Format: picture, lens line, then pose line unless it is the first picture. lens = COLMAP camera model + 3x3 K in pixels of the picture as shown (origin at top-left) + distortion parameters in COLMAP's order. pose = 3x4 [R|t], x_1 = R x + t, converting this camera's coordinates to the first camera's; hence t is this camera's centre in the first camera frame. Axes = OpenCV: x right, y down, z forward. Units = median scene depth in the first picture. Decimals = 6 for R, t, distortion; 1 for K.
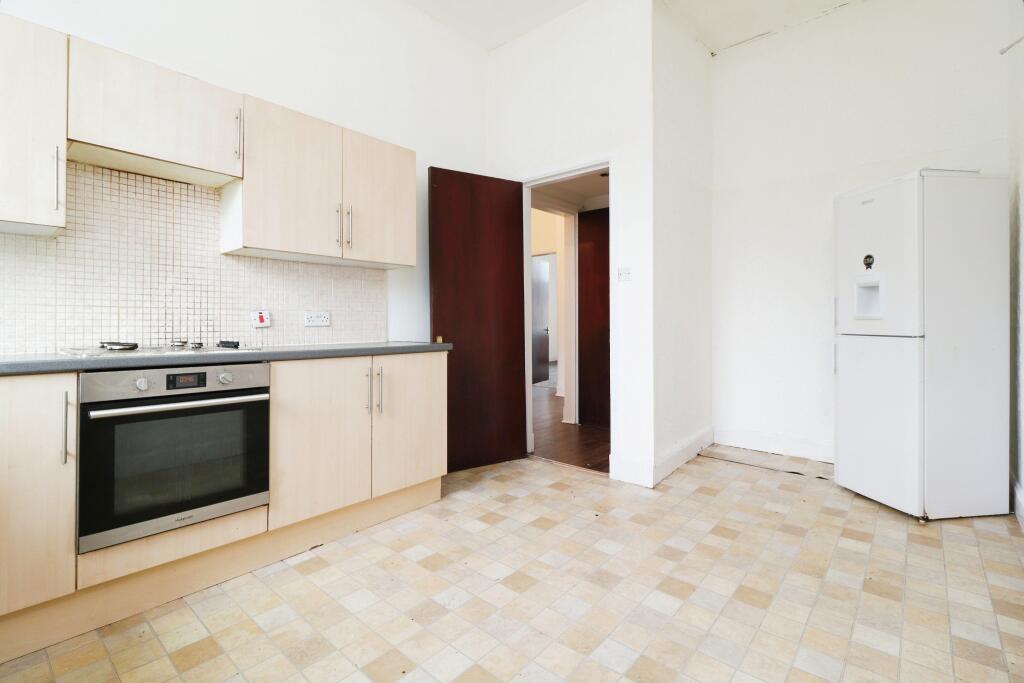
lens RADIAL K [[473.0, 0, 512.4], [0, 473.0, 320.4], [0, 0, 1]] dist [-0.003441, -0.000476]
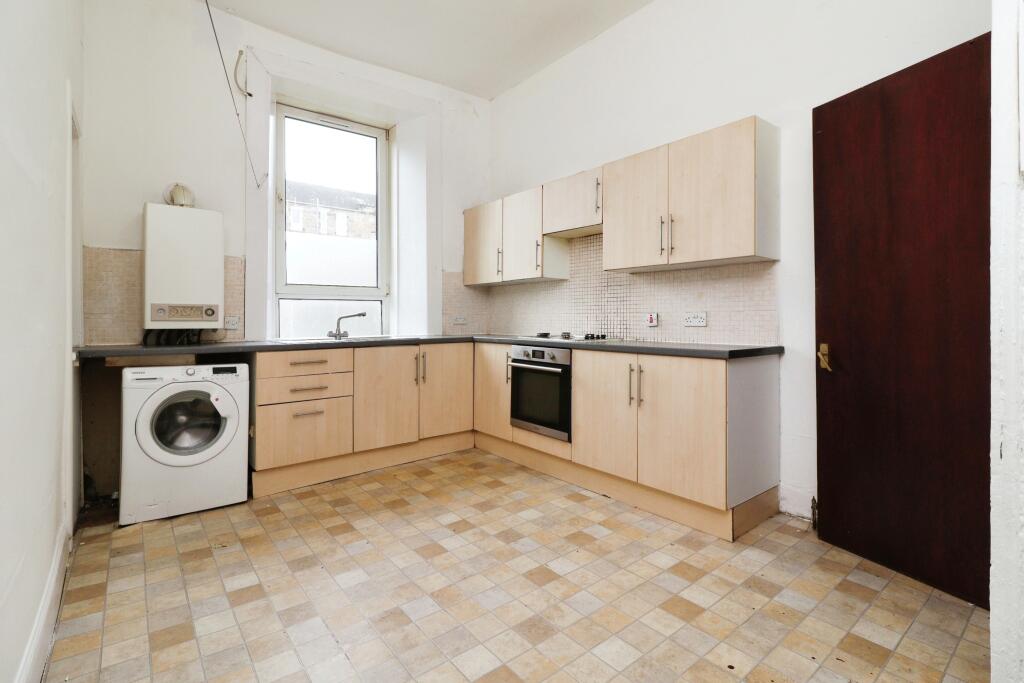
lens RADIAL K [[473.0, 0, 505.8], [0, 473.0, 318.6], [0, 0, 1]] dist [-0.003441, -0.000476]
pose [[-0.188970, -0.000523, -0.981983, 0.905964], [0.004699, 0.999988, -0.001437, -0.007389], [0.981972, -0.004885, -0.188966, 0.972764]]
